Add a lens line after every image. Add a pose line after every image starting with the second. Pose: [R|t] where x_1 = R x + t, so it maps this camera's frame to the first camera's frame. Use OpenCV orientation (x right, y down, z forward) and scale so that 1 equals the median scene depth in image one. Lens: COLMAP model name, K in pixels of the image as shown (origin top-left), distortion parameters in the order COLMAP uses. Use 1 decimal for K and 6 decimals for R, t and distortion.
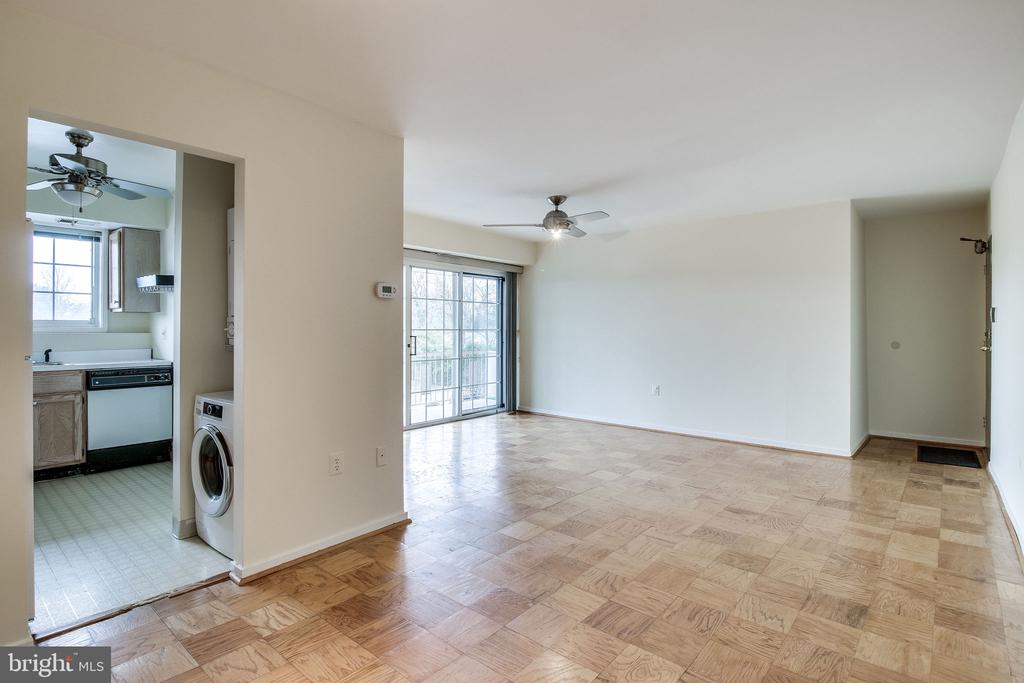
lens RADIAL K [[516.2, 0, 510.3], [0, 516.2, 328.7], [0, 0, 1]] dist [-0.002471, -0.004517]
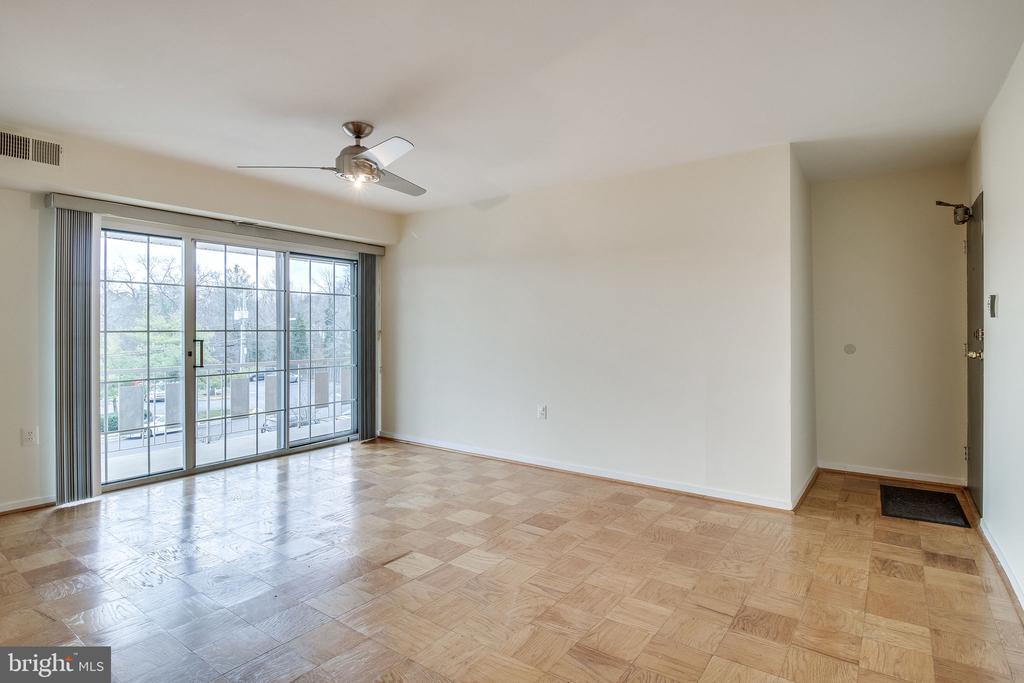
lens RADIAL K [[540.8, 0, 515.3], [0, 540.8, 327.2], [0, 0, 1]] dist [0.005668, -0.002548]
pose [[0.995495, -0.003921, 0.094732, 0.240259], [0.004078, 0.999991, -0.001464, -0.000650], [-0.094725, 0.001843, 0.995502, 0.333140]]
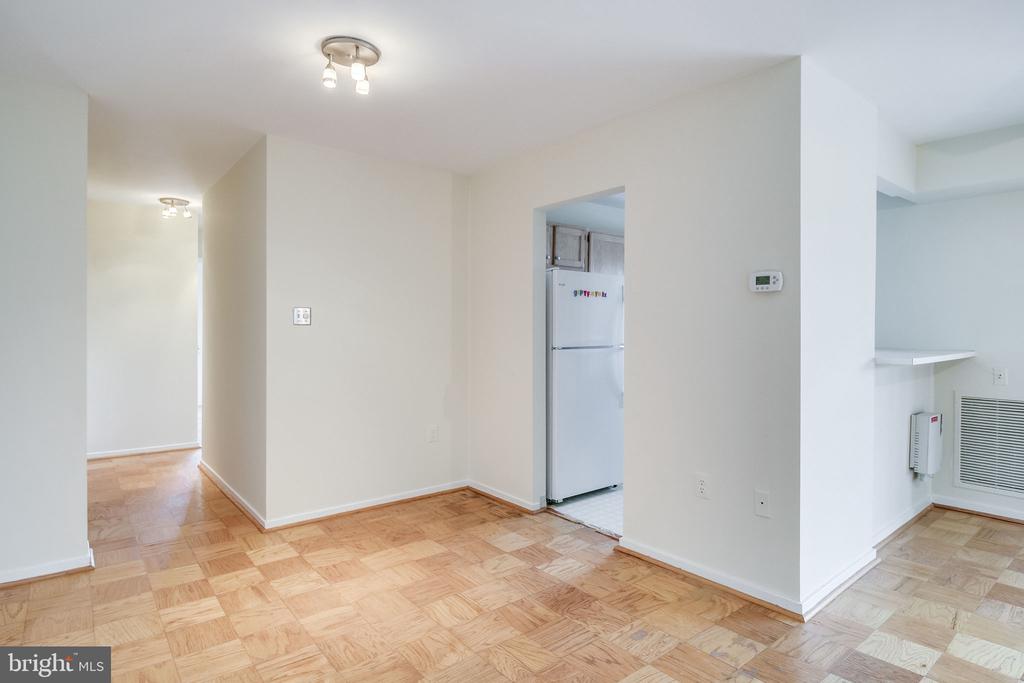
lens RADIAL K [[549.9, 0, 519.6], [0, 549.9, 335.7], [0, 0, 1]] dist [0.004963, -0.009034]
pose [[-0.173430, 0.010766, -0.984787, 0.433280], [-0.006671, 0.999904, 0.012106, -0.002996], [0.984824, 0.008669, -0.173341, 0.576184]]
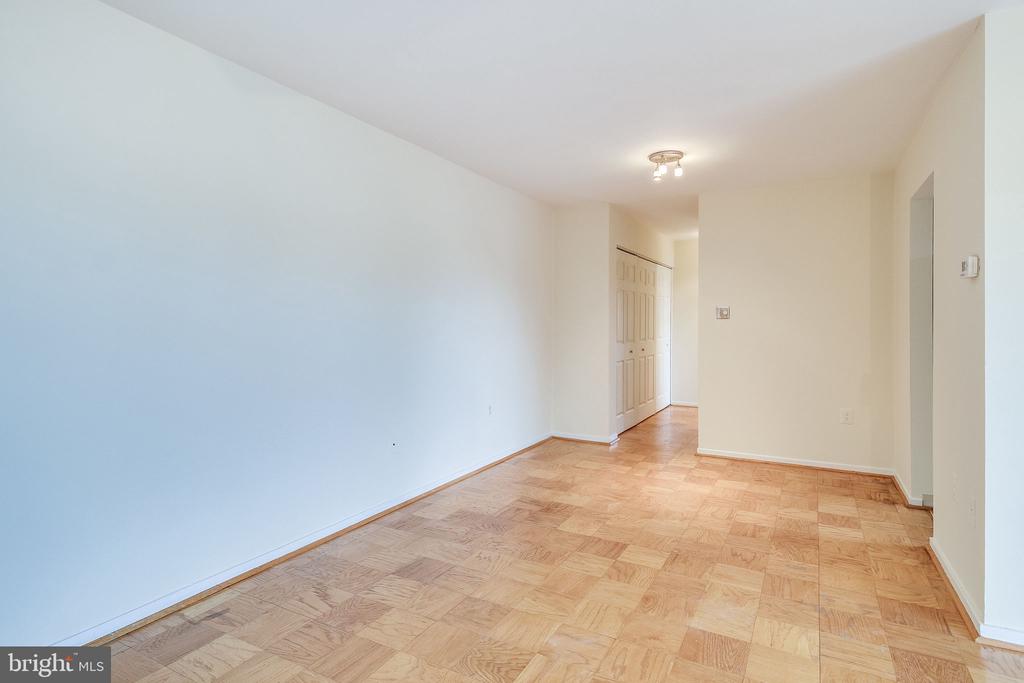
lens RADIAL K [[540.8, 0, 514.9], [0, 540.8, 324.1], [0, 0, 1]] dist [0.005668, -0.002548]
pose [[-0.978321, -0.003071, -0.207073, 0.357323], [-0.004696, 0.999962, 0.007356, -0.001283], [0.207042, 0.008169, -0.978298, 1.147930]]
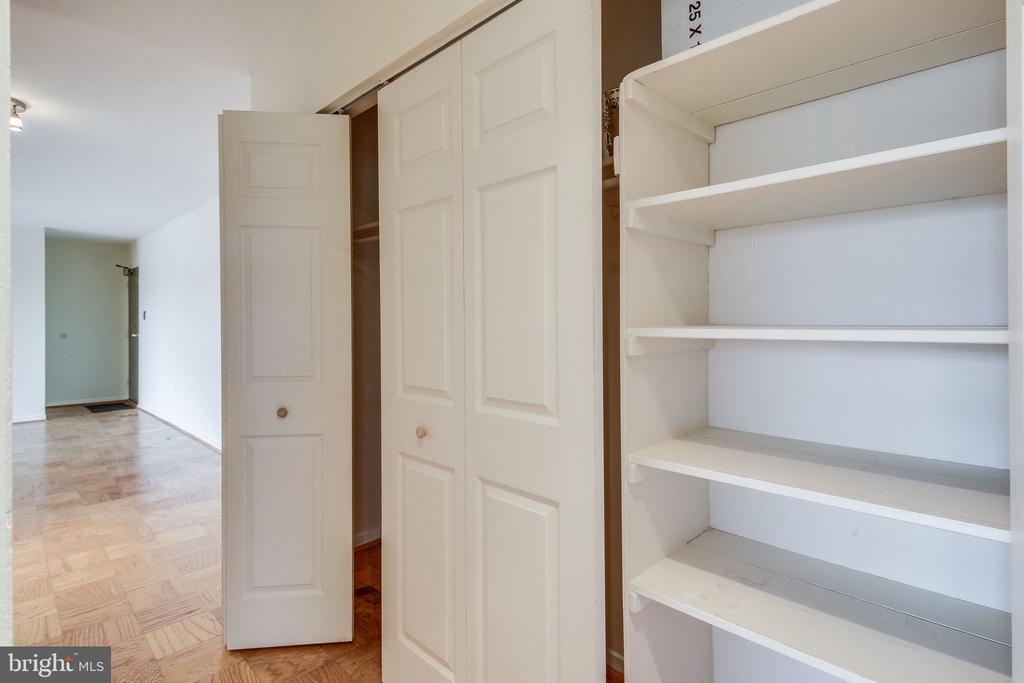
lens RADIAL K [[516.2, 0, 552.8], [0, 516.2, 319.5], [0, 0, 1]] dist [-0.002471, -0.004517]
pose [[0.035175, 0.002783, 0.999377, -0.699764], [0.005780, 0.999979, -0.002988, 0.000664], [-0.999364, 0.005882, 0.035158, -0.411884]]
